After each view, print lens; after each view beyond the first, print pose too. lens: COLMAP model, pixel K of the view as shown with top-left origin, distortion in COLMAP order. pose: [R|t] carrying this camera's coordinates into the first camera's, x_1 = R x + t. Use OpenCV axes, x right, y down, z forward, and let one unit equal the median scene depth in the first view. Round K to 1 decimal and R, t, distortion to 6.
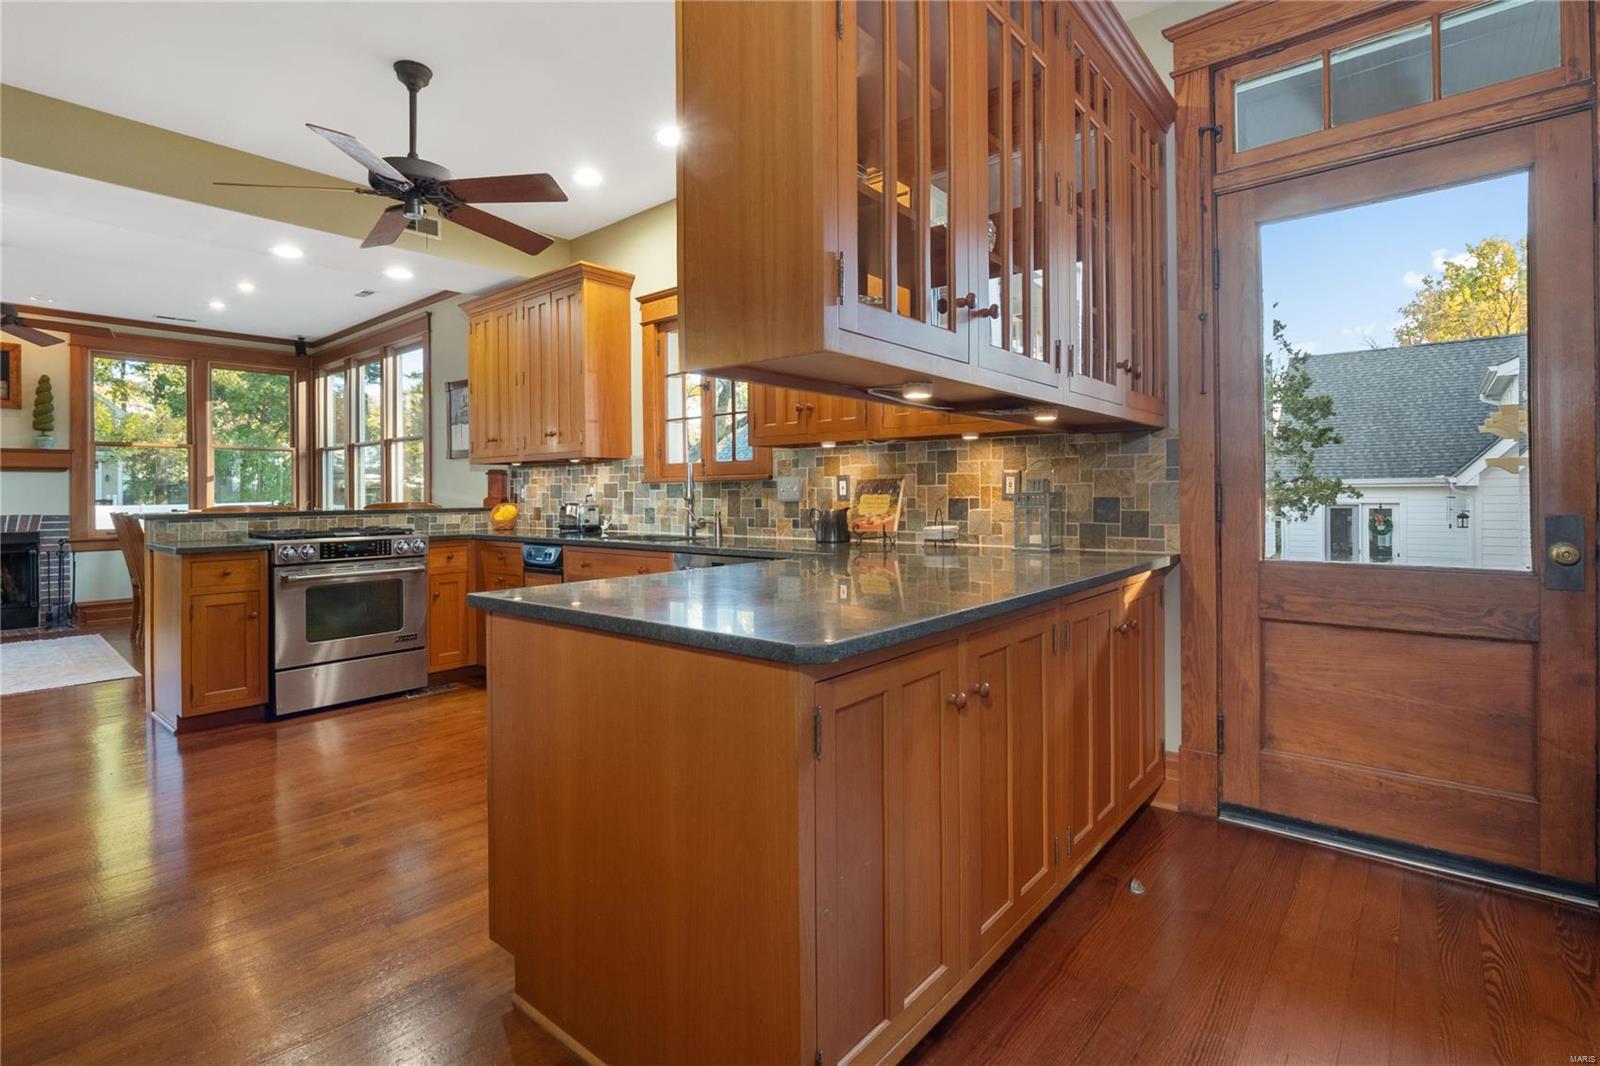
lens RADIAL K [[777.9, 0, 863.7], [0, 777.9, 479.7], [0, 0, 1]] dist [-0.012096, -0.001059]
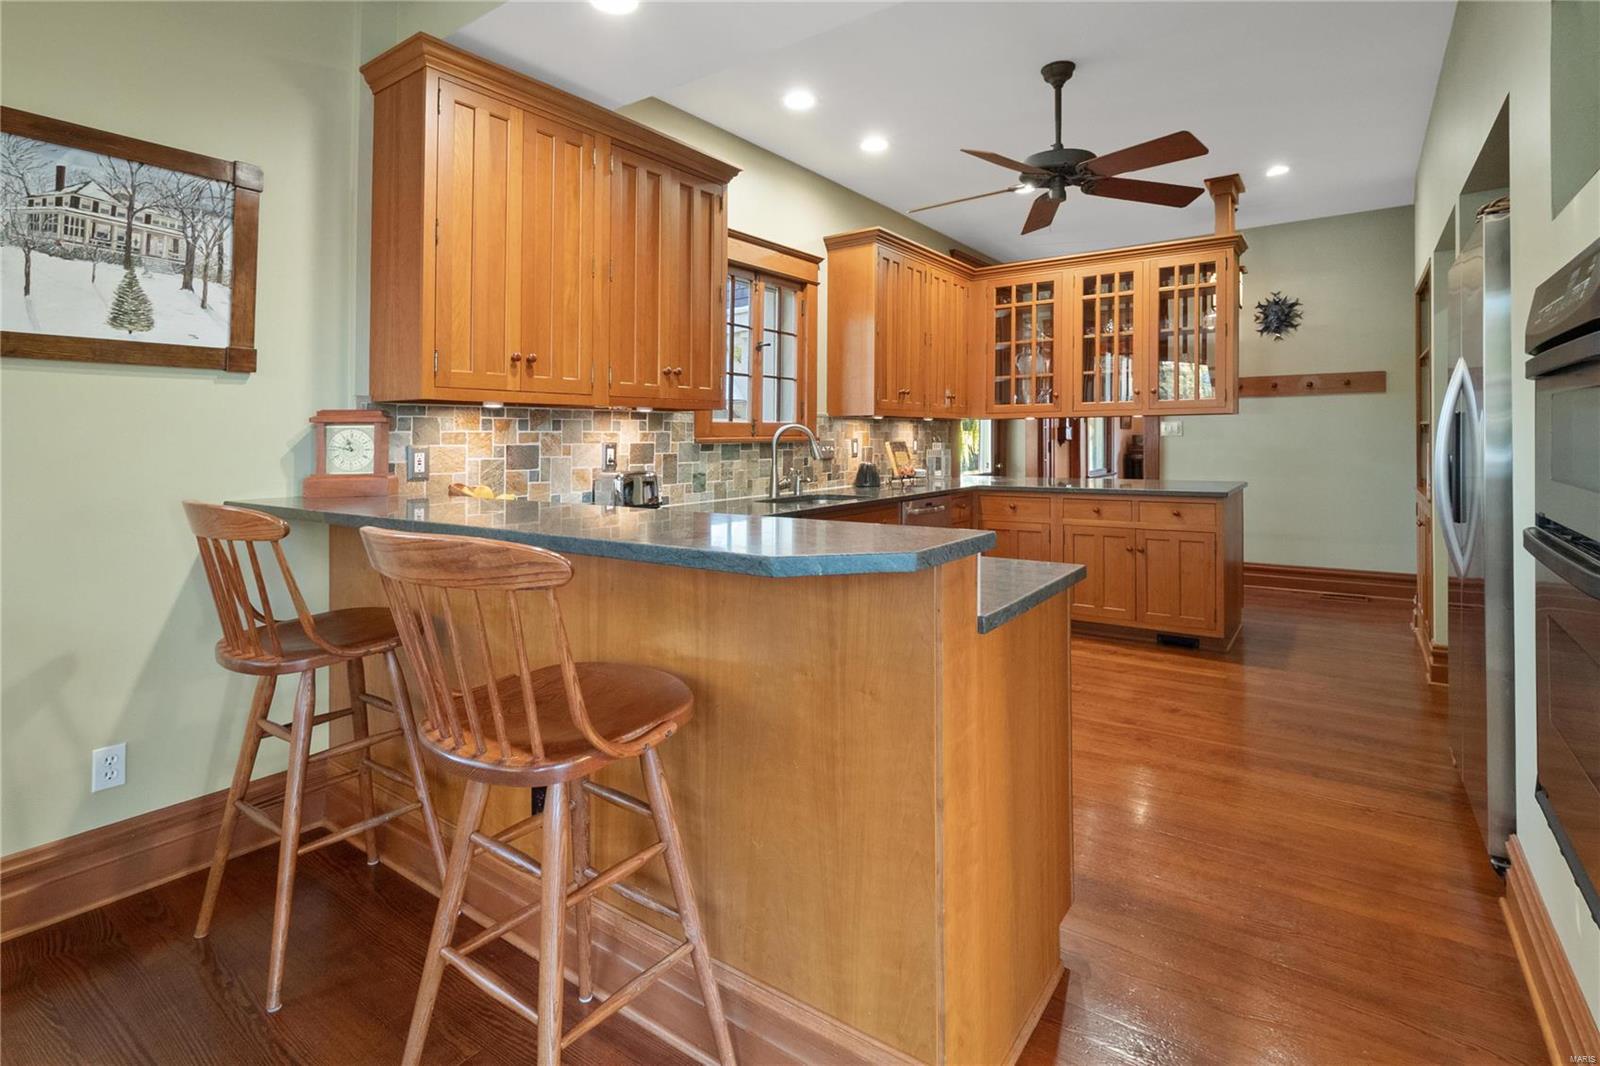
lens RADIAL K [[777.9, 0, 841.0], [0, 777.9, 423.2], [0, 0, 1]] dist [-0.012096, -0.001059]
pose [[-0.083104, 0.031553, 0.996041, -1.097970], [-0.002108, 0.999491, -0.031838, 0.008542], [-0.996539, -0.004745, -0.082995, 0.891030]]
